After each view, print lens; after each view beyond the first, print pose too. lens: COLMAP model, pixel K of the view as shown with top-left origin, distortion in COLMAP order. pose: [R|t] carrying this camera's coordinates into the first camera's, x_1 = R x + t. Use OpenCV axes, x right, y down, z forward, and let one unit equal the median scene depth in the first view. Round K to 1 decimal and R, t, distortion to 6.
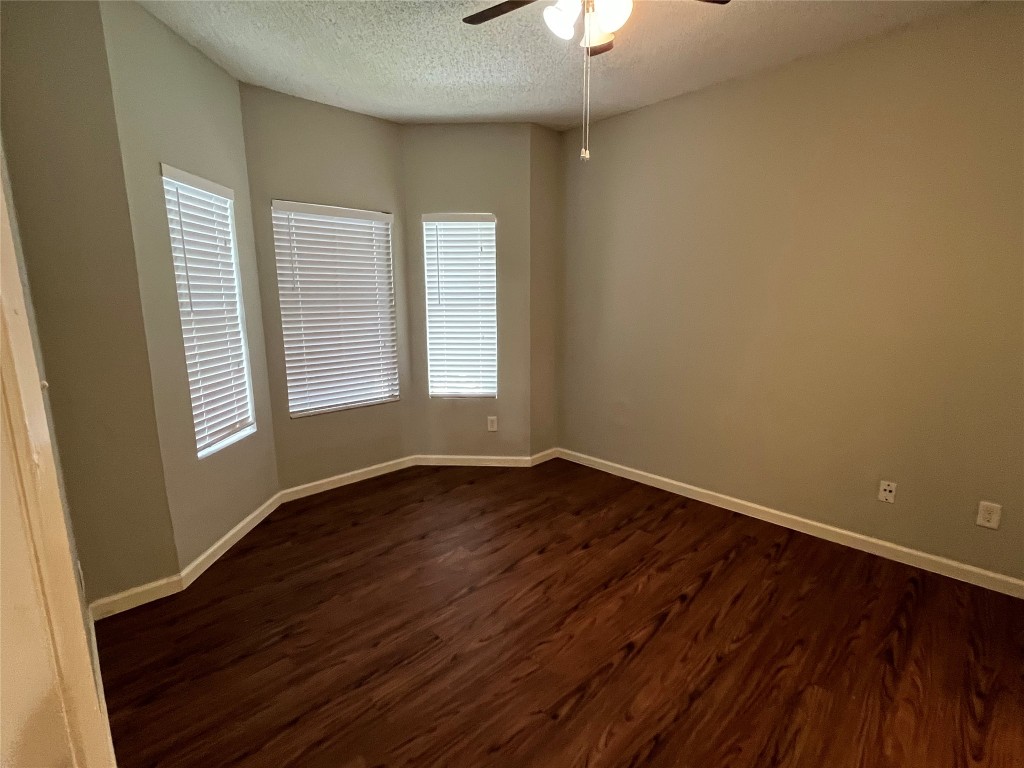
lens RADIAL K [[486.9, 0, 516.9], [0, 486.9, 384.6], [0, 0, 1]] dist [-0.002354, -0.000991]
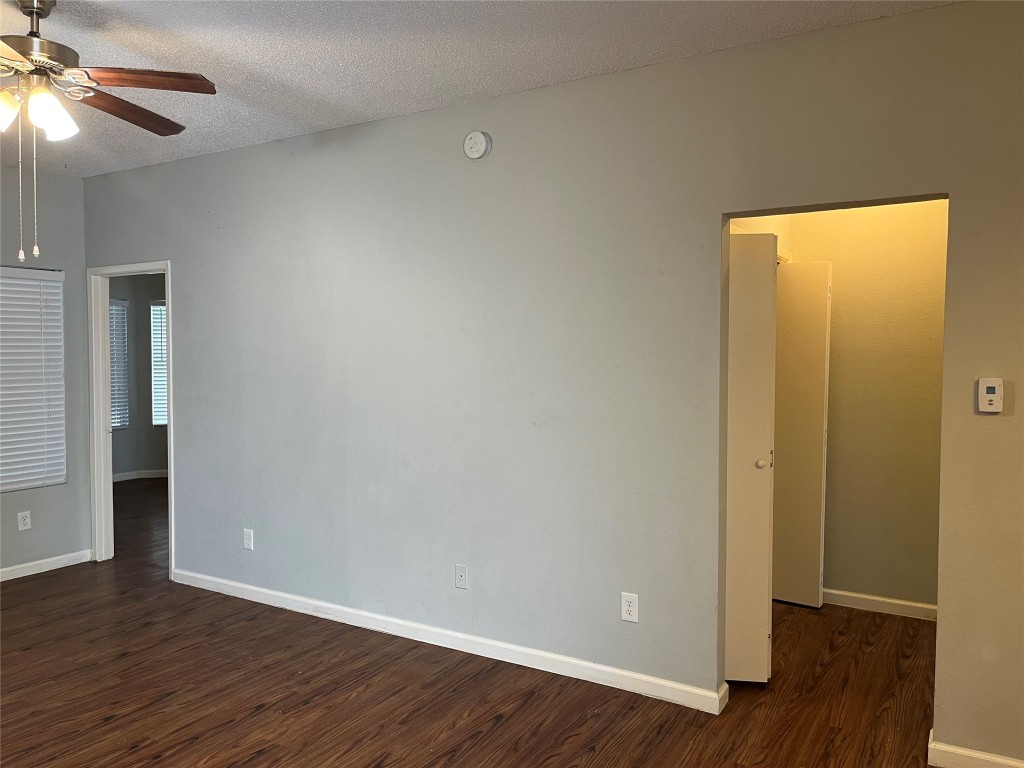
lens RADIAL K [[773.0, 0, 516.4], [0, 773.0, 378.5], [0, 0, 1]] dist [0.043387, -0.008680]
pose [[0.963648, -0.005022, 0.267128, 0.338072], [0.044977, 0.988604, -0.143663, 0.381741], [-0.263363, 0.150455, 0.952892, -2.110360]]
